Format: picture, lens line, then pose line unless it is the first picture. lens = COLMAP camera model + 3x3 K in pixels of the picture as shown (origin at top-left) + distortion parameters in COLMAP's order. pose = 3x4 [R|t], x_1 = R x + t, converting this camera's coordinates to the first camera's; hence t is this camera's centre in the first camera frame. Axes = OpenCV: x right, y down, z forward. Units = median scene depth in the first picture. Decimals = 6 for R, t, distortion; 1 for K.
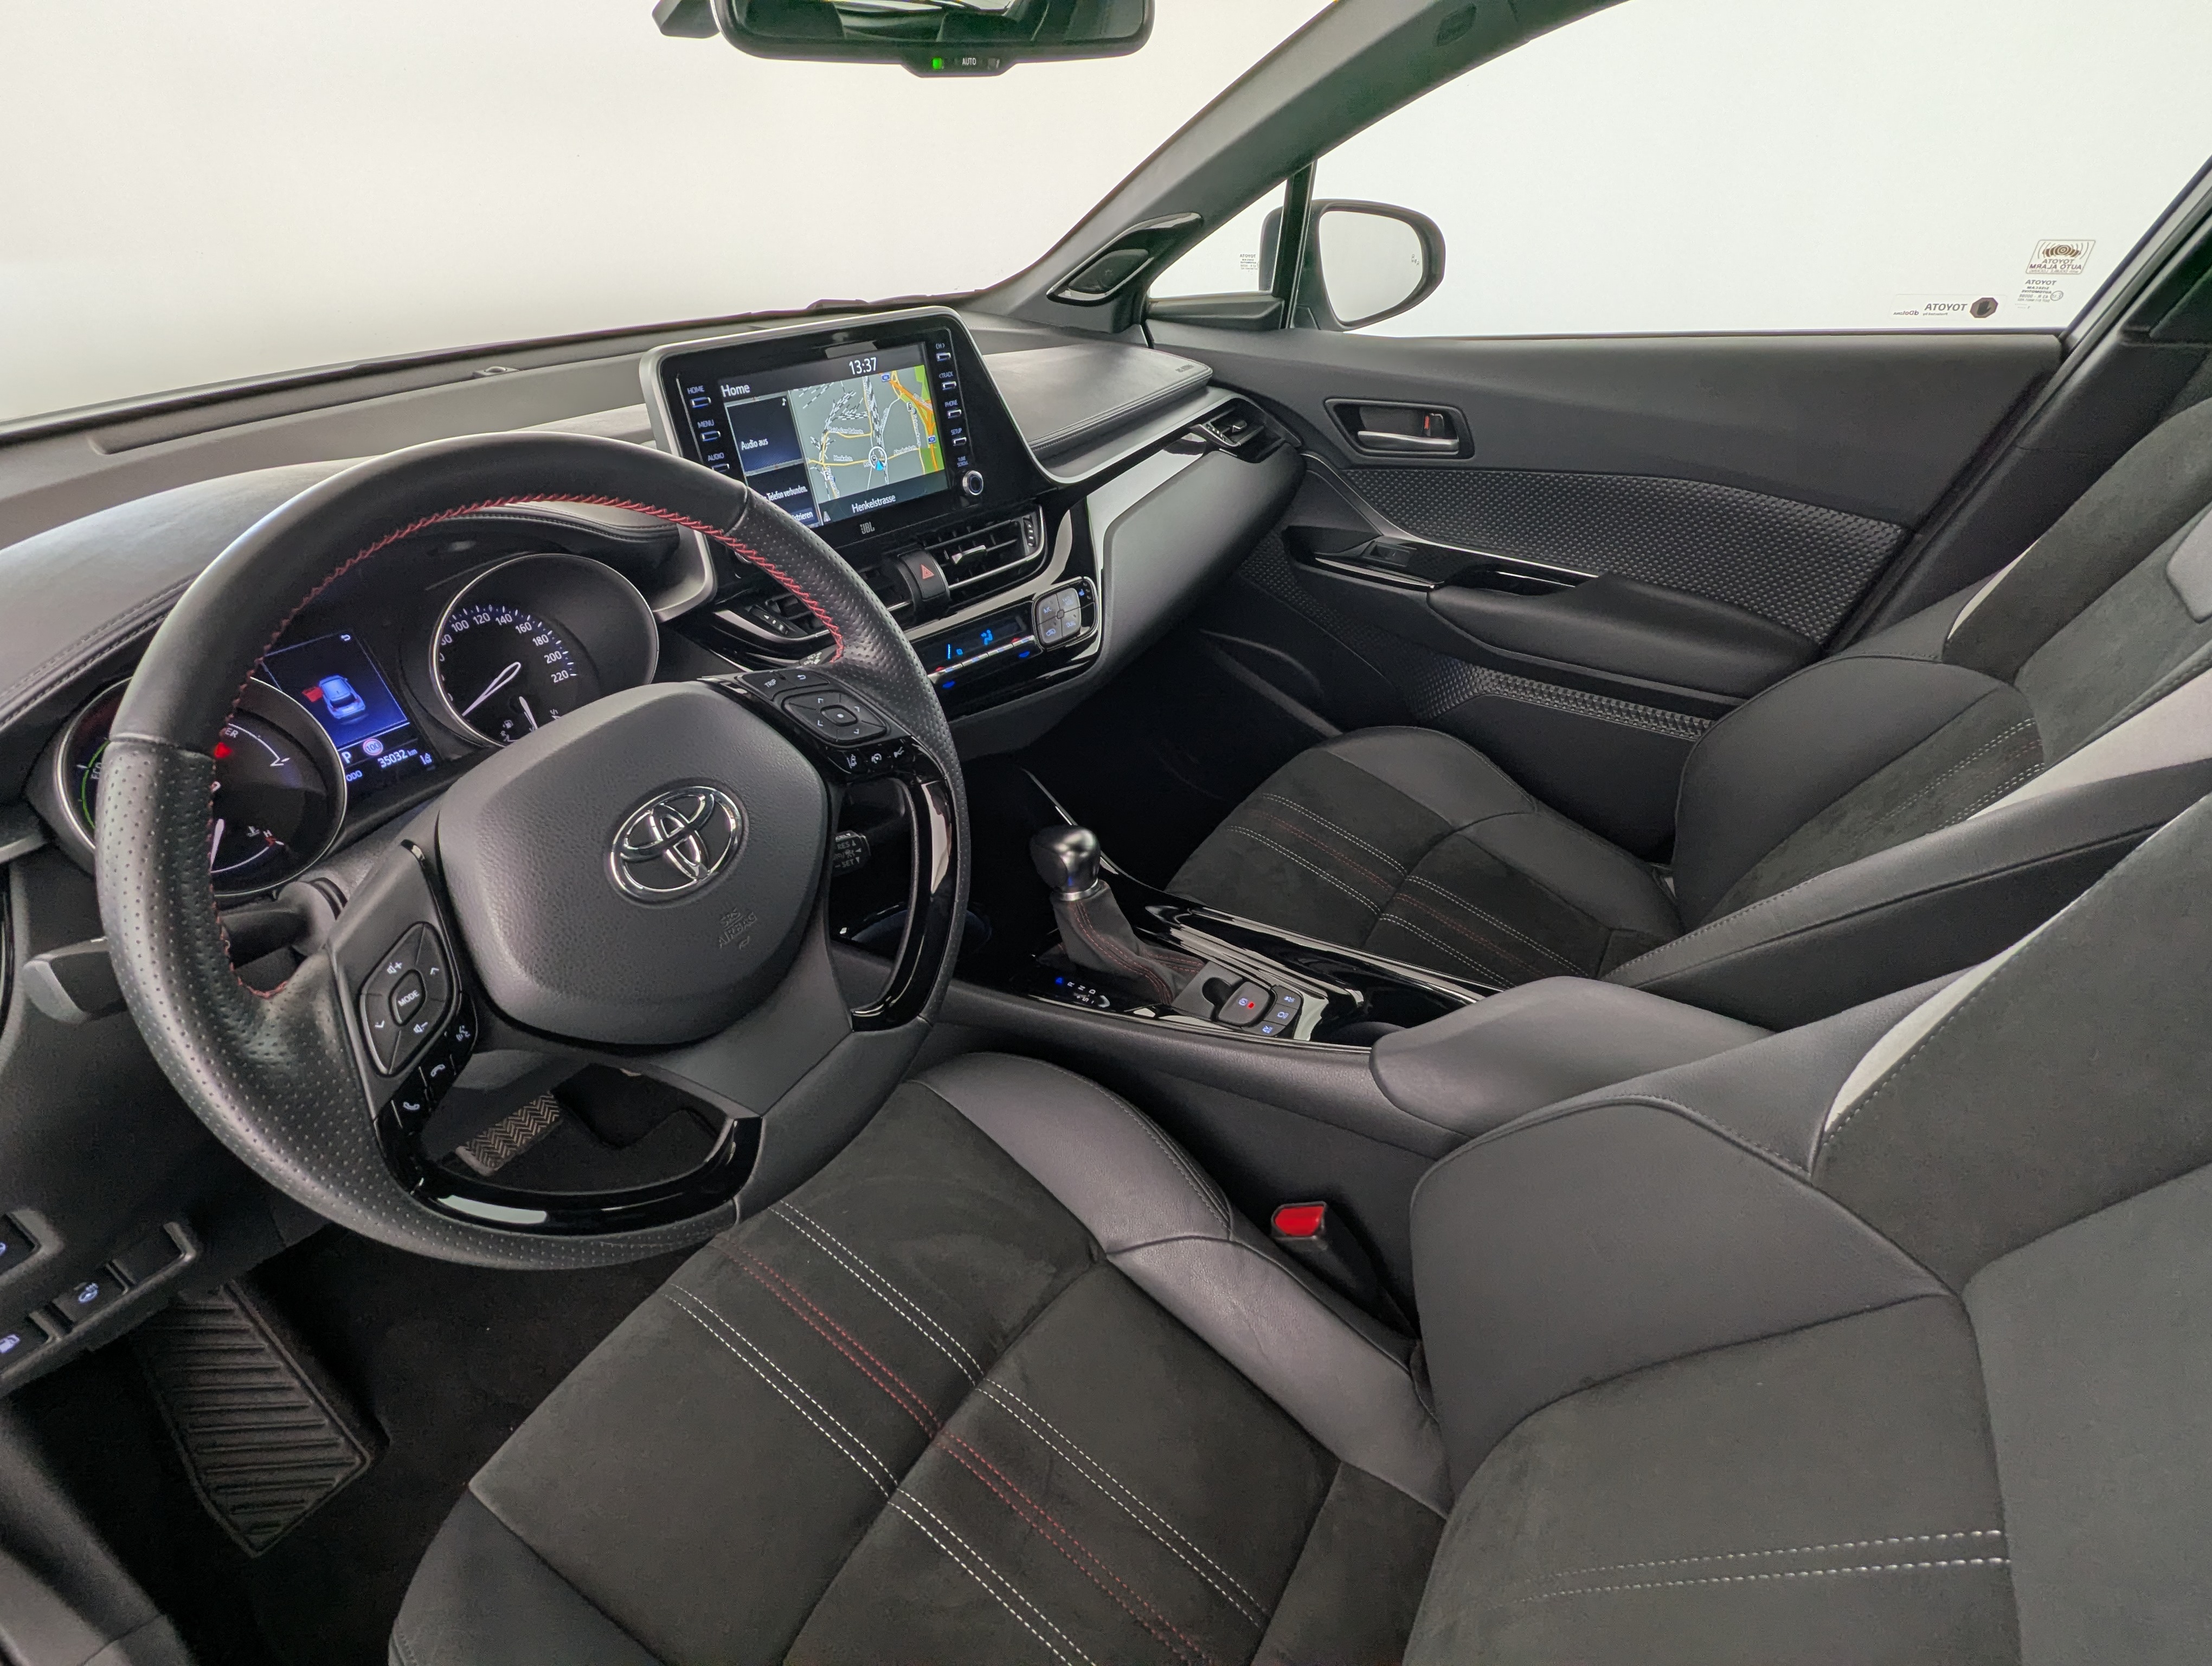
lens RADIAL K [[1055.9, 0, 1125.1], [0, 1055.9, 835.7], [0, 0, 1]] dist [-0.002696, -0.000543]
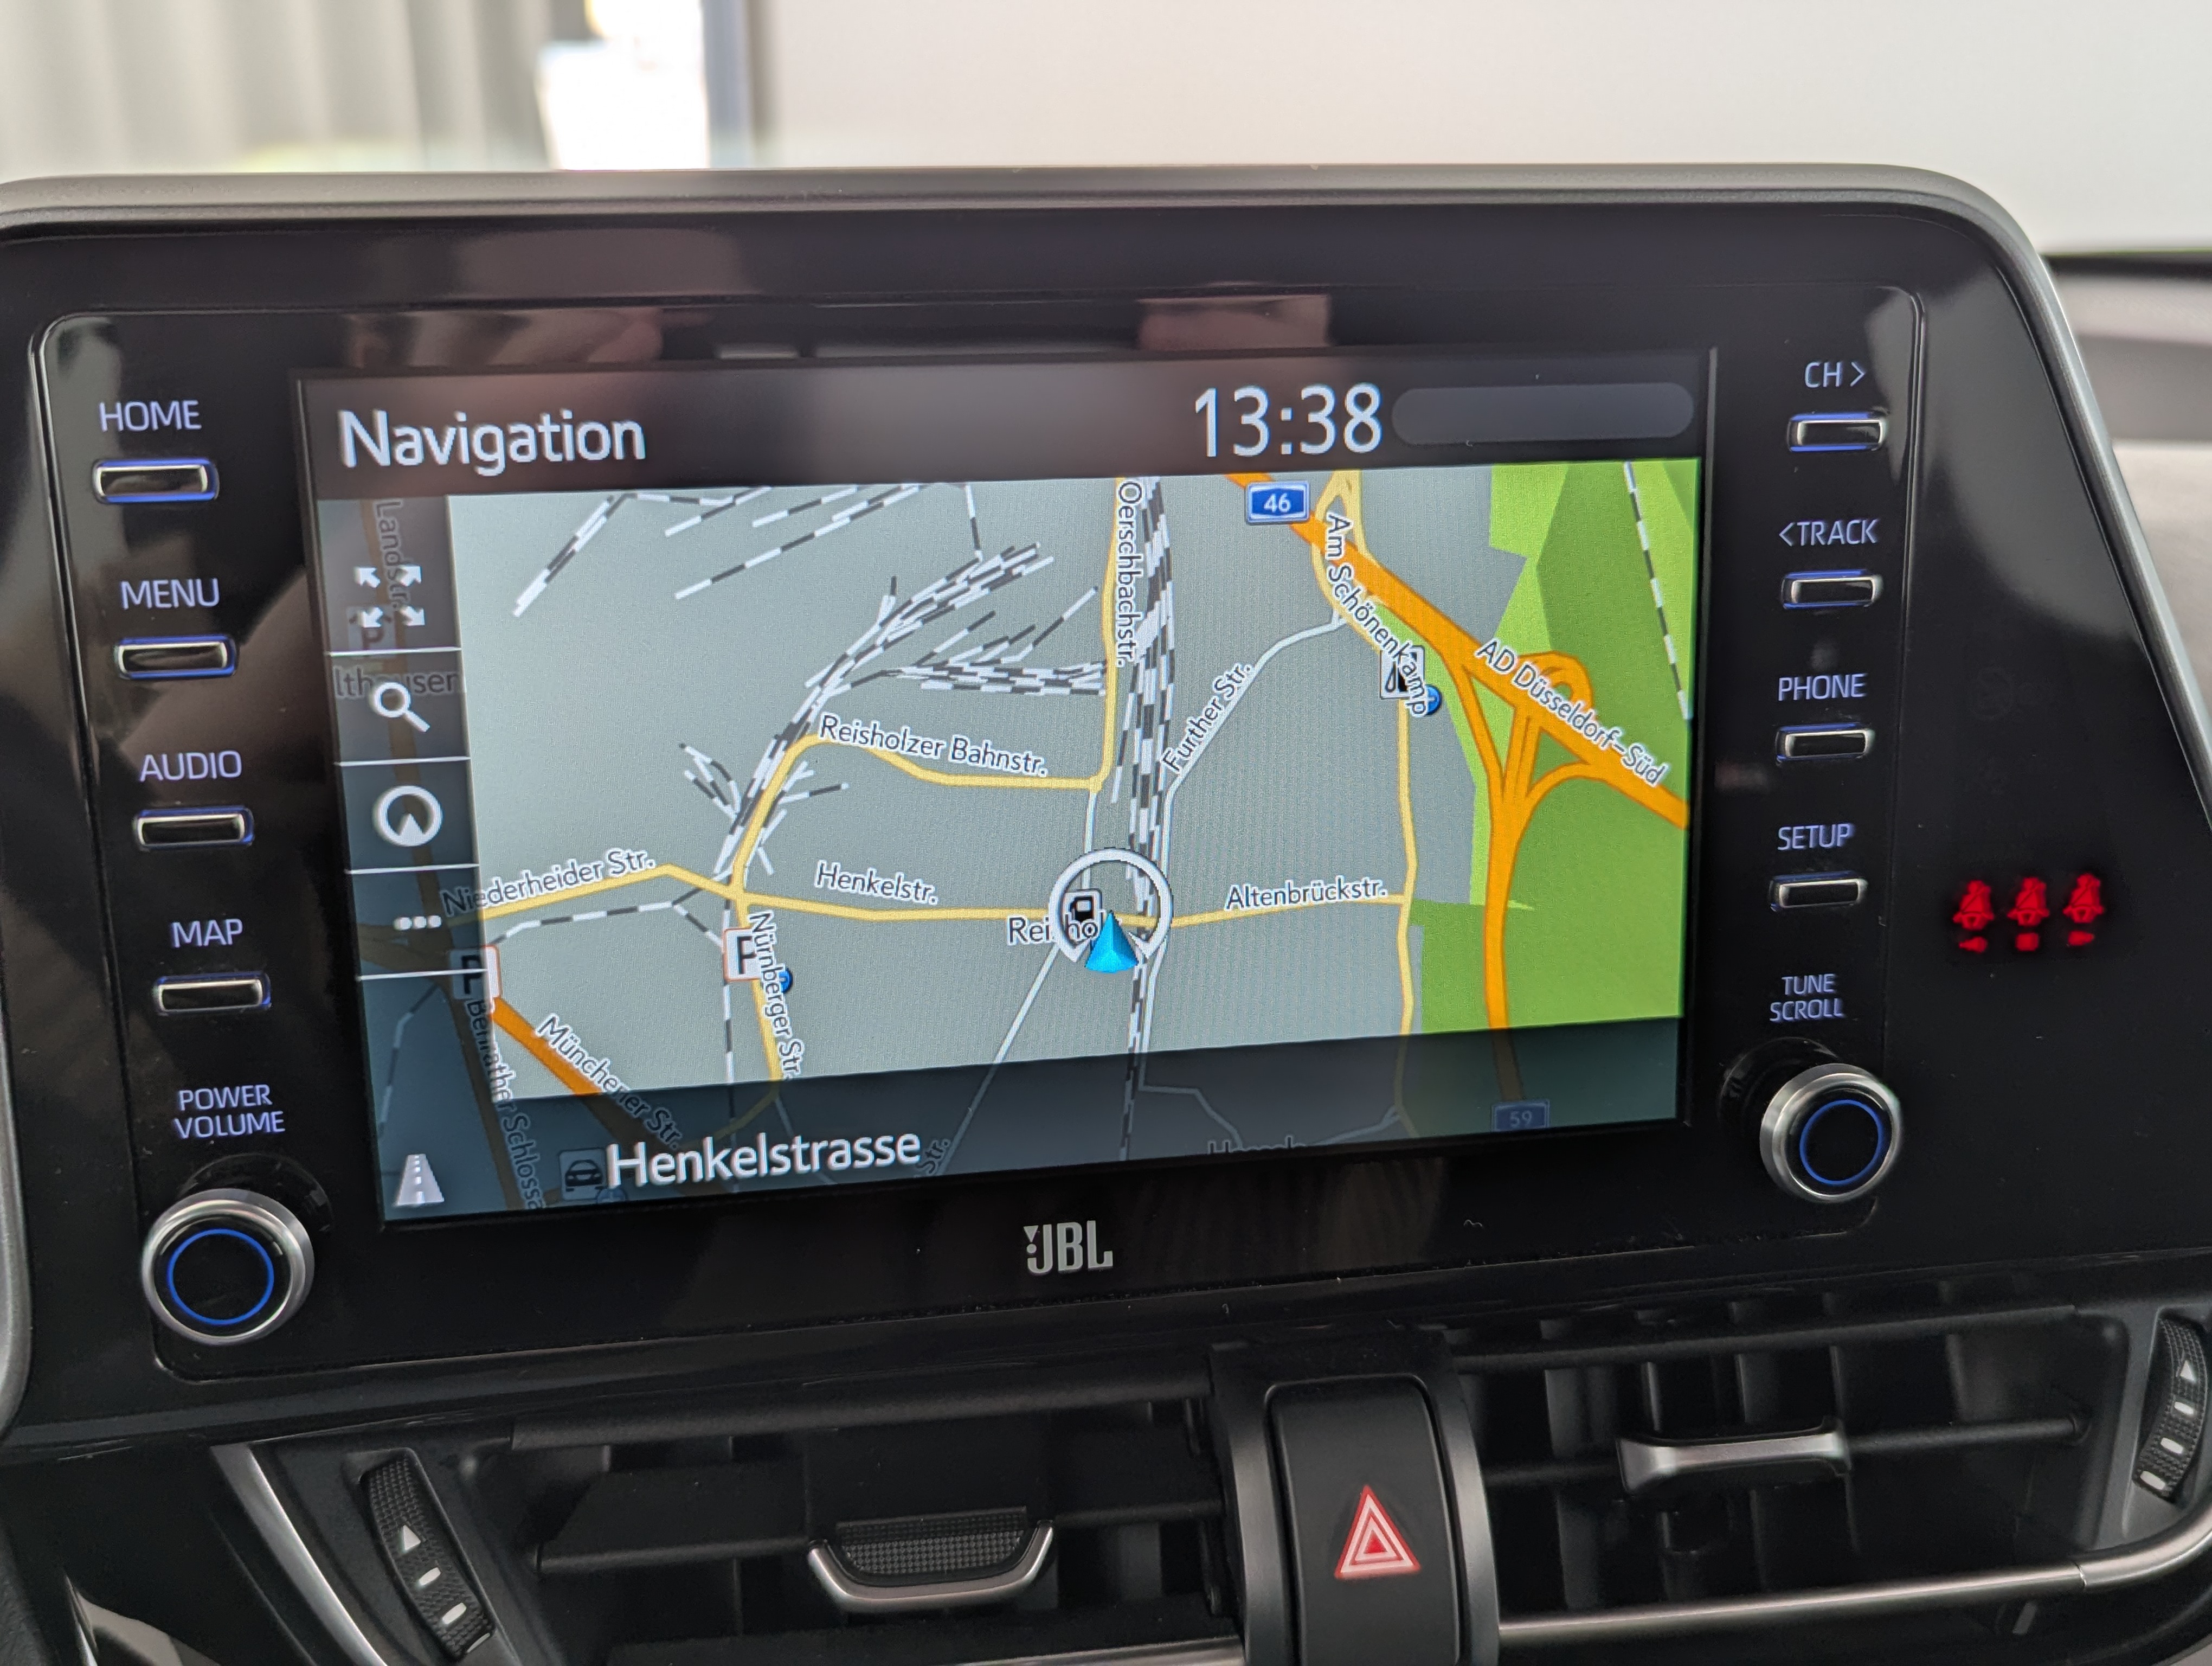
lens RADIAL K [[2074.5, 0, 1081.4], [0, 2074.5, 819.2], [0, 0, 1]] dist [0.006889, 0.000000]
pose [[0.748368, 0.236469, -0.619699, -0.043652], [-0.369579, 0.924478, -0.093546, -0.339566], [0.550778, 0.299035, 0.779244, 0.733943]]
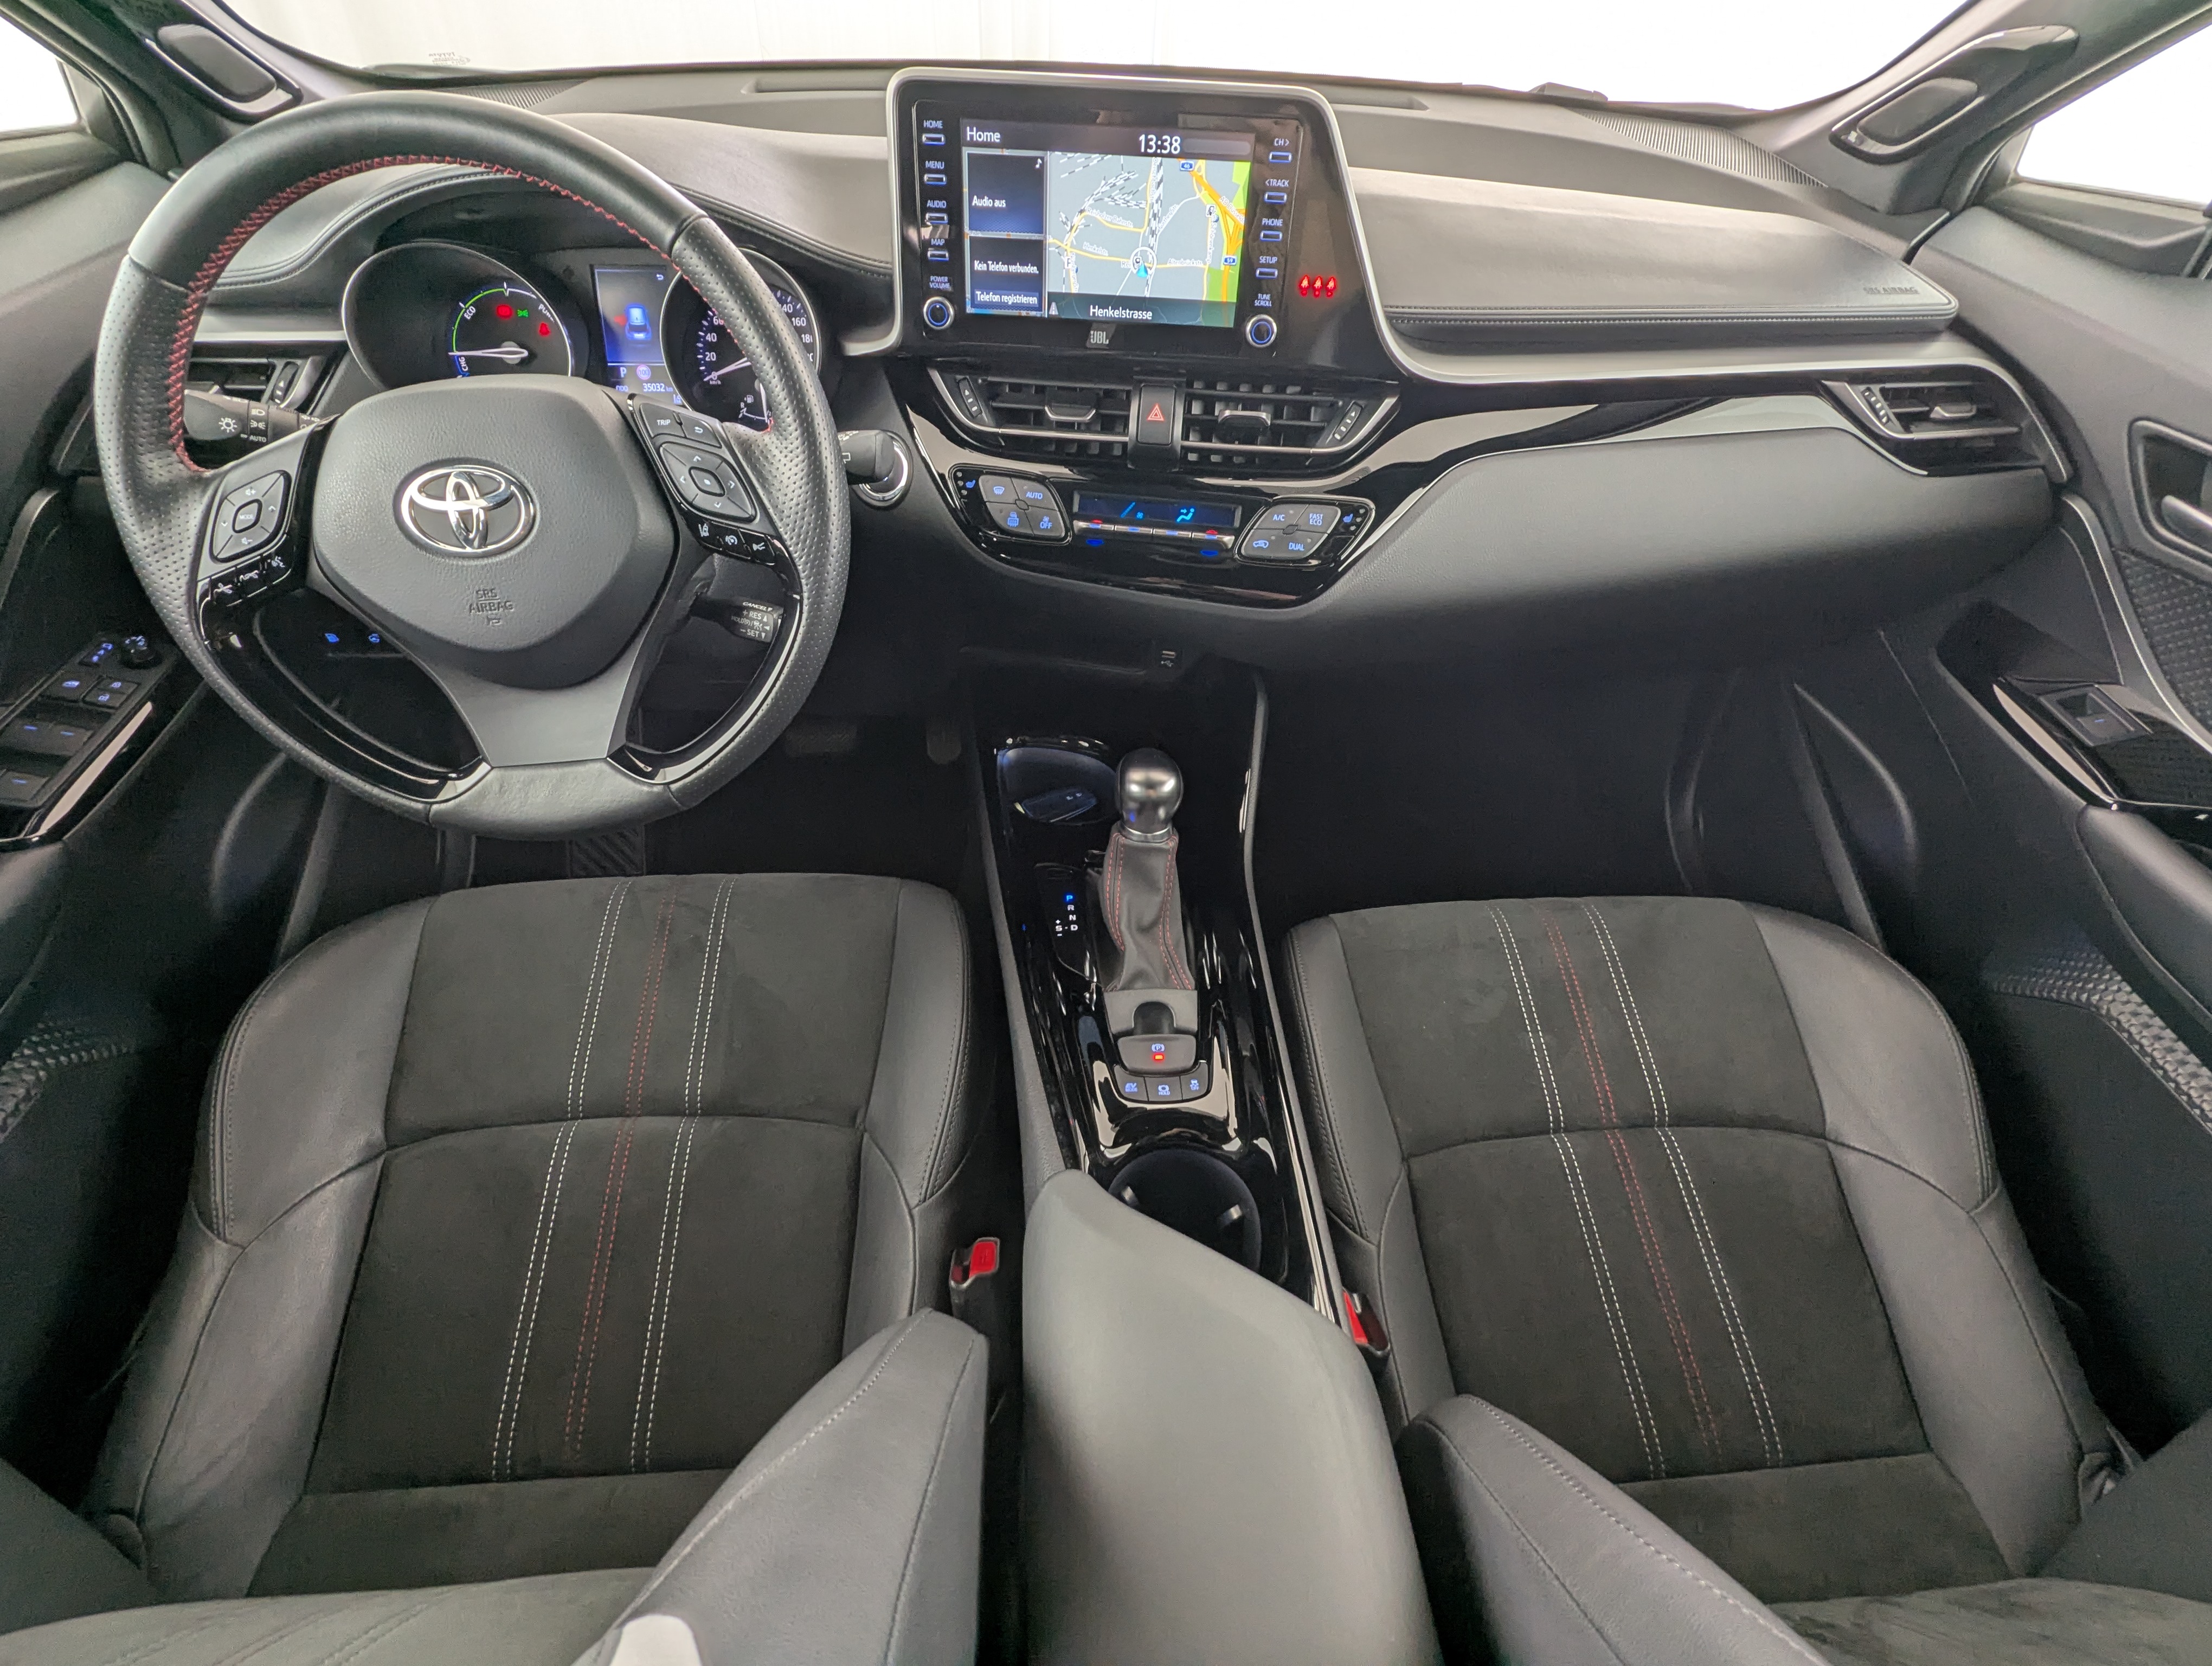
lens RADIAL K [[1055.9, 0, 1104.0], [0, 1055.9, 839.8], [0, 0, 1]] dist [-0.002696, -0.000543]
pose [[0.591476, 0.575040, -0.565230, 0.513483], [-0.475842, 0.814848, 0.331053, -0.253376], [0.650946, 0.073151, 0.755591, 0.384584]]
